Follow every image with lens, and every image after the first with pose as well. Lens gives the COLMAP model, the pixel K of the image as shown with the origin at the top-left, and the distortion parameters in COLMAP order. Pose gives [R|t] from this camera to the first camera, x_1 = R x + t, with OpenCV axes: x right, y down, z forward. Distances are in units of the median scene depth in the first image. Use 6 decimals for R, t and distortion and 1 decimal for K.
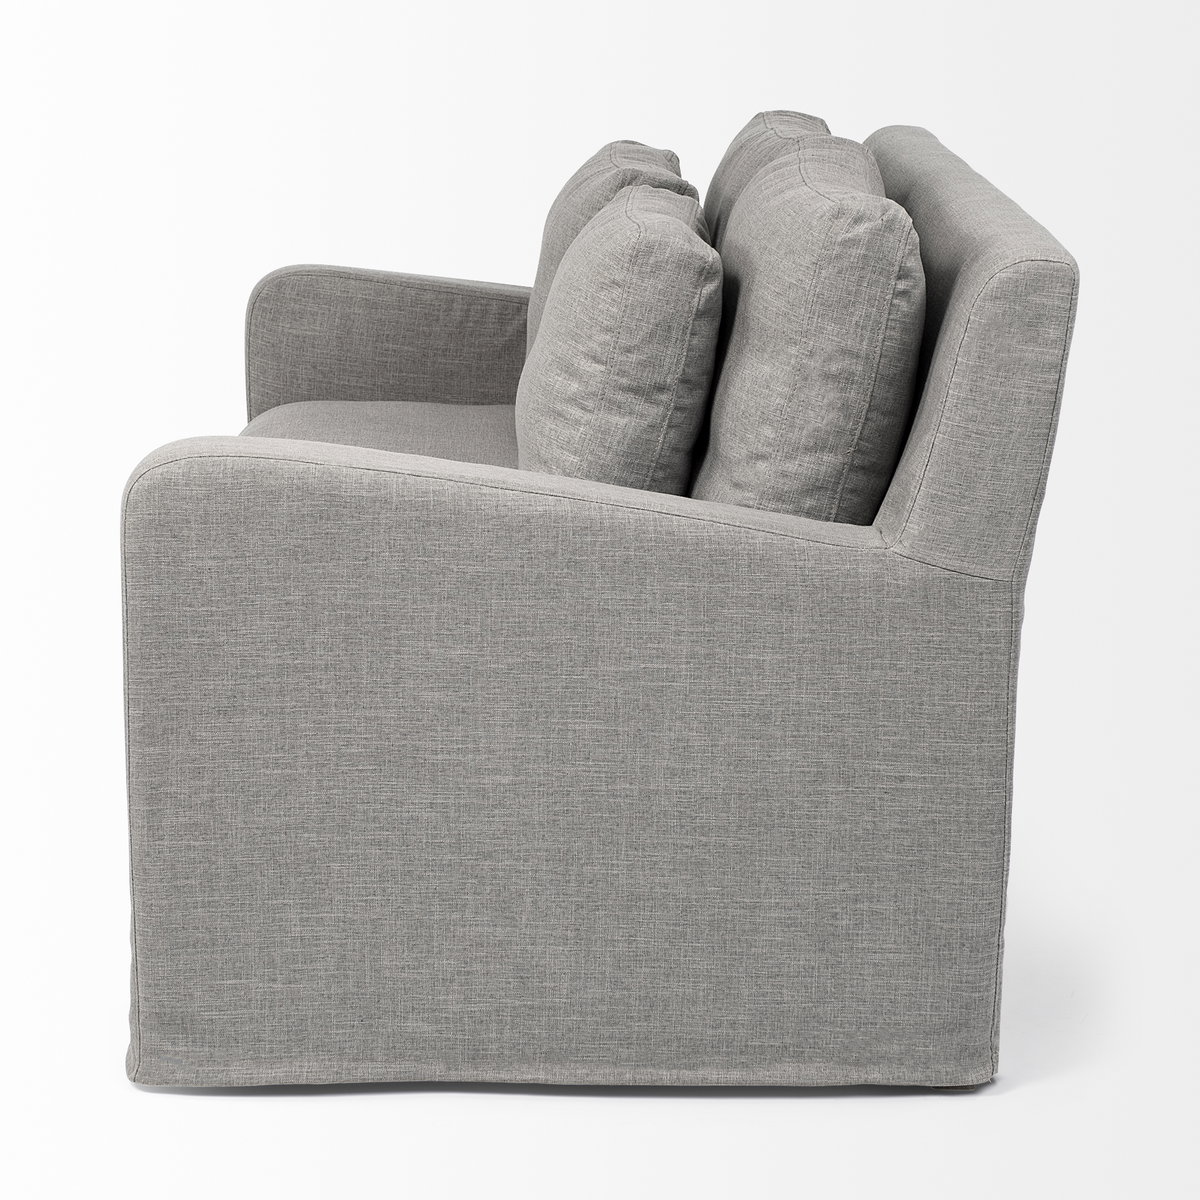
lens RADIAL K [[4365.0, 0, 535.6], [0, 4365.0, 737.6], [0, 0, 1]] dist [0.487726, -7.928612]
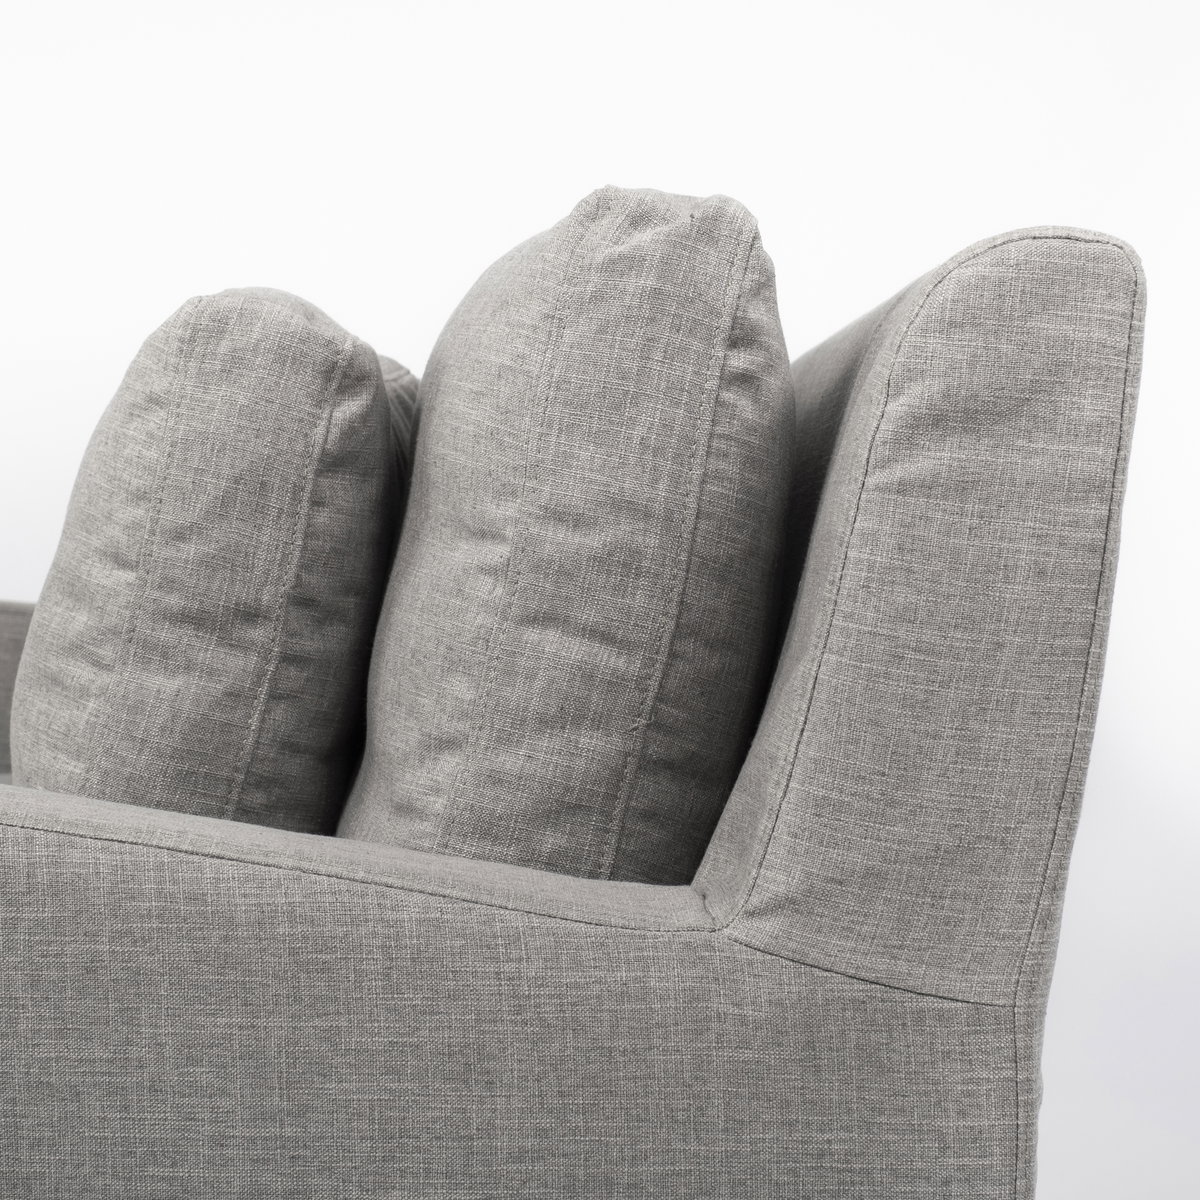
lens RADIAL K [[2872.0, 0, 600.0], [0, 2872.0, 600.0], [0, 0, 1]] dist [0.169401, -2.245313]
pose [[0.999912, -0.012289, 0.004959, 0.067075], [0.013020, 0.980757, -0.194797, -0.020229], [-0.002470, 0.194844, 0.980831, 0.710879]]
